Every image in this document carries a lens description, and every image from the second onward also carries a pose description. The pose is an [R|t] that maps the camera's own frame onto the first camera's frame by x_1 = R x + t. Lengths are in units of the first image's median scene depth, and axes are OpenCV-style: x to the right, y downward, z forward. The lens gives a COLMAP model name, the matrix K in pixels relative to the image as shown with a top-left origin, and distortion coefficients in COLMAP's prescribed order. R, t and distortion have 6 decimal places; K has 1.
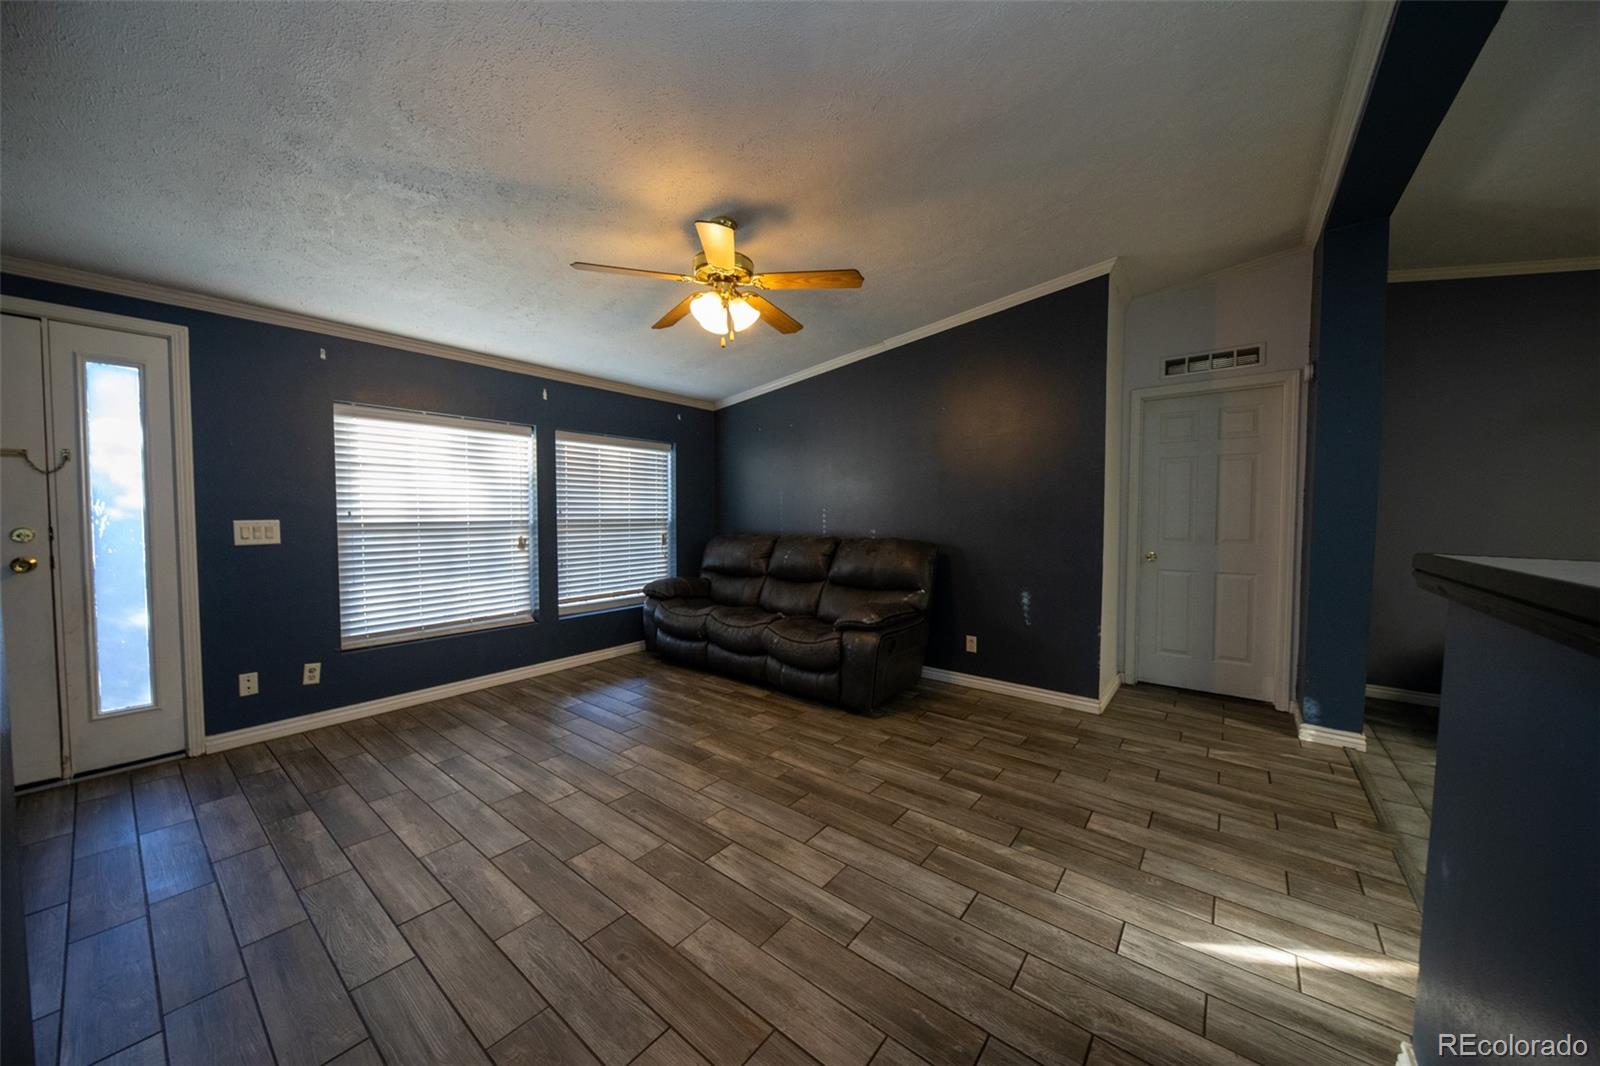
lens RADIAL K [[548.8, 0, 802.0], [0, 548.8, 535.6], [0, 0, 1]] dist [0.008162, -0.006152]
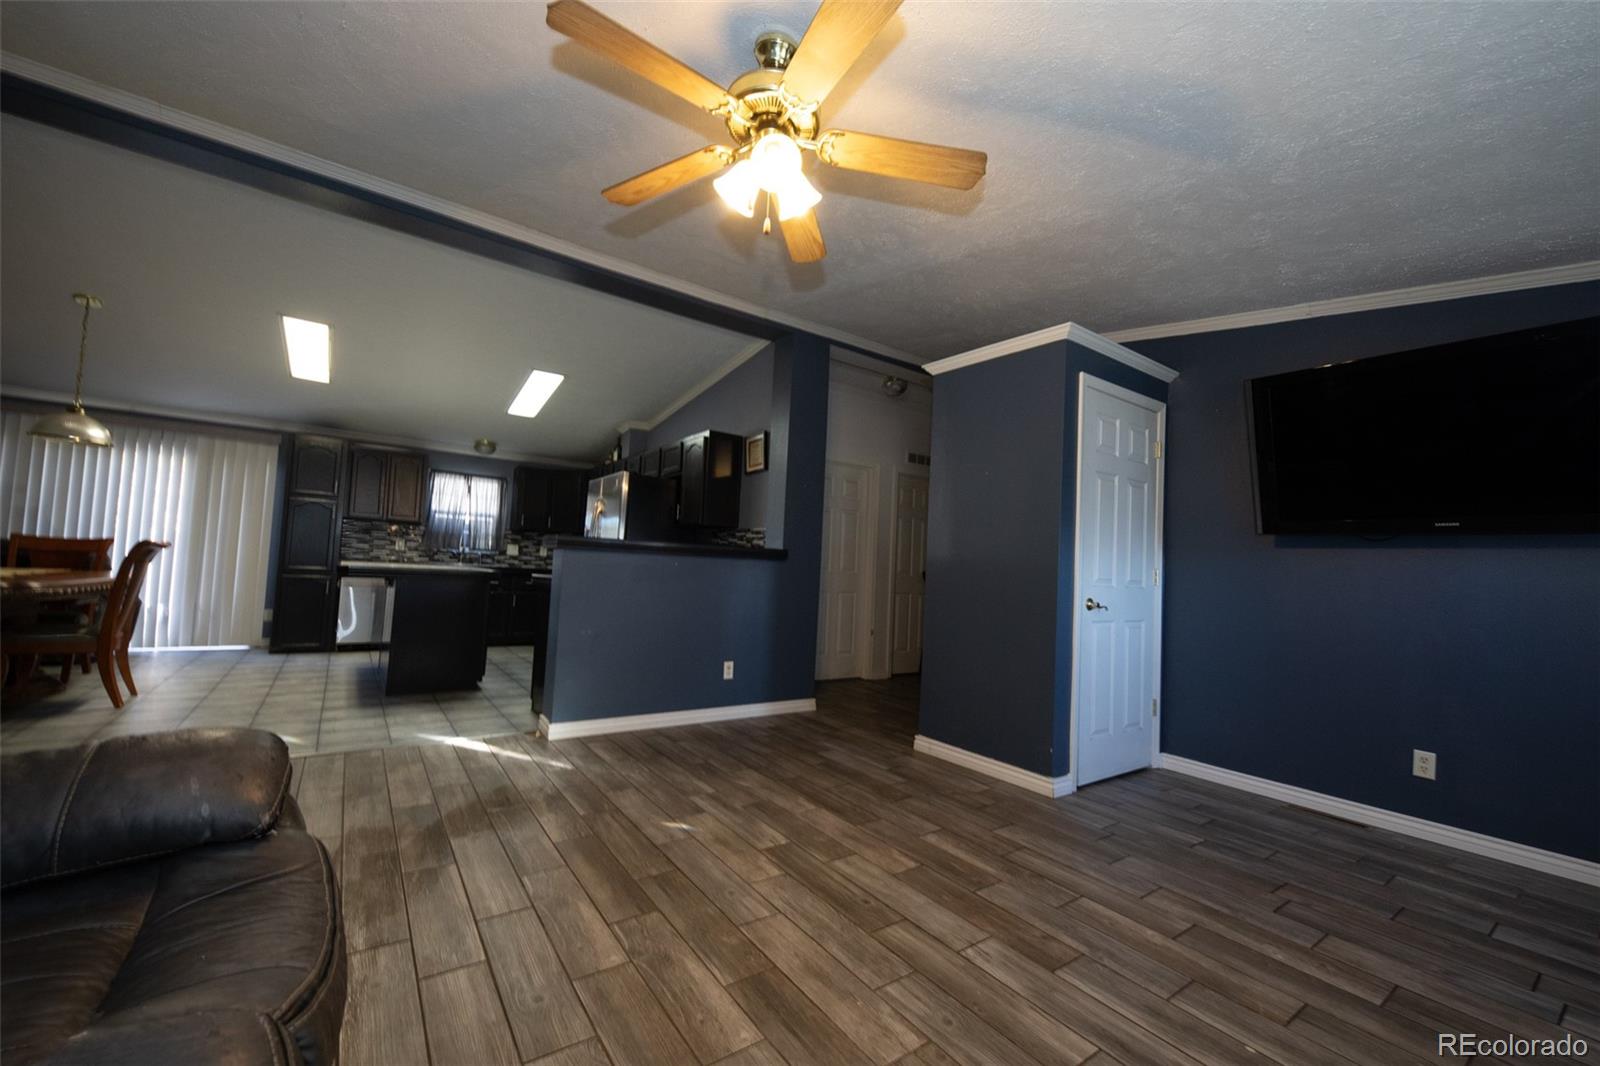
lens RADIAL K [[630.0, 0, 798.8], [0, 630.0, 534.4], [0, 0, 1]] dist [0.018425, -0.008238]
pose [[-0.956186, -0.039906, 0.290027, -0.385350], [-0.044054, 0.998999, -0.007783, 0.002284], [-0.289426, -0.020219, -0.956987, 1.605910]]
